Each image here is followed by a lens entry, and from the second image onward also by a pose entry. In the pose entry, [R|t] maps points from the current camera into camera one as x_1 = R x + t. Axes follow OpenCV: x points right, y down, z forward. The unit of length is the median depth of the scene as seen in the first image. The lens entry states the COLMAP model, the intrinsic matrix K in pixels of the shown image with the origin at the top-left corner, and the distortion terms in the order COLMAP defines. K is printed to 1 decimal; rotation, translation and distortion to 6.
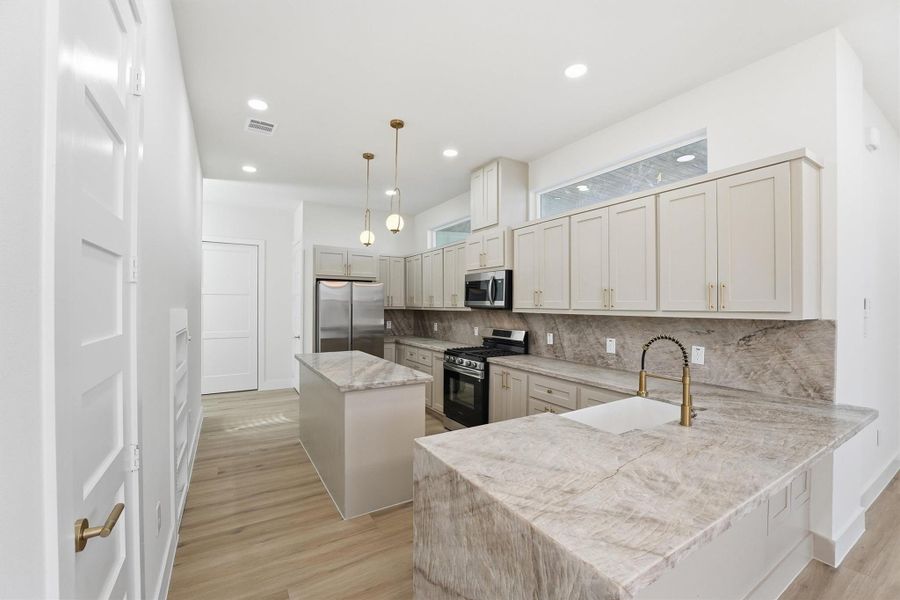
lens RADIAL K [[365.9, 0, 448.8], [0, 365.9, 303.4], [0, 0, 1]] dist [-0.023488, 0.000232]
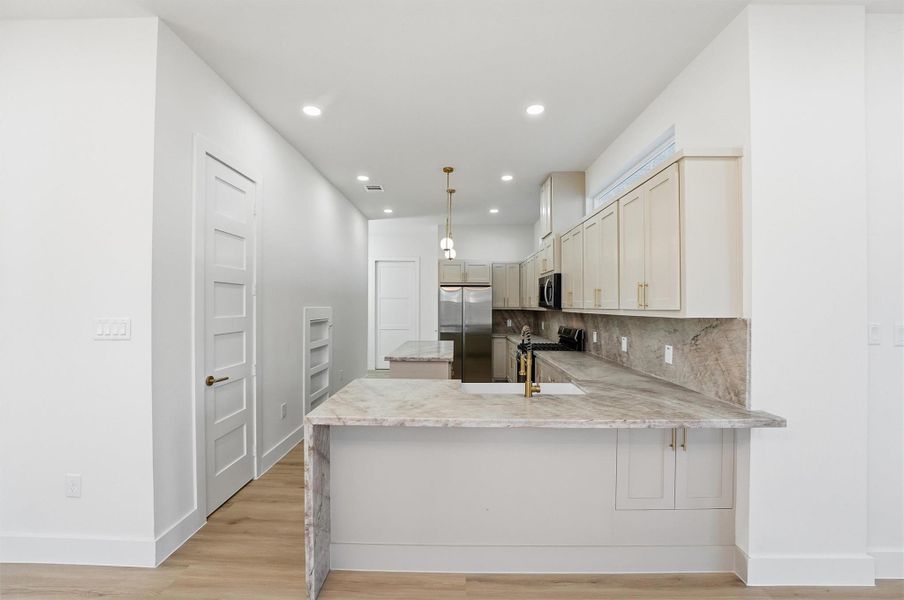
lens RADIAL K [[368.5, 0, 452.0], [0, 368.5, 300.0], [0, 0, 1]] dist [-0.000986, -0.000082]
pose [[0.851272, -0.009954, -0.524629, 0.783453], [0.002538, 0.999886, -0.014853, 0.007987], [0.524718, 0.011313, 0.851201, -0.191754]]
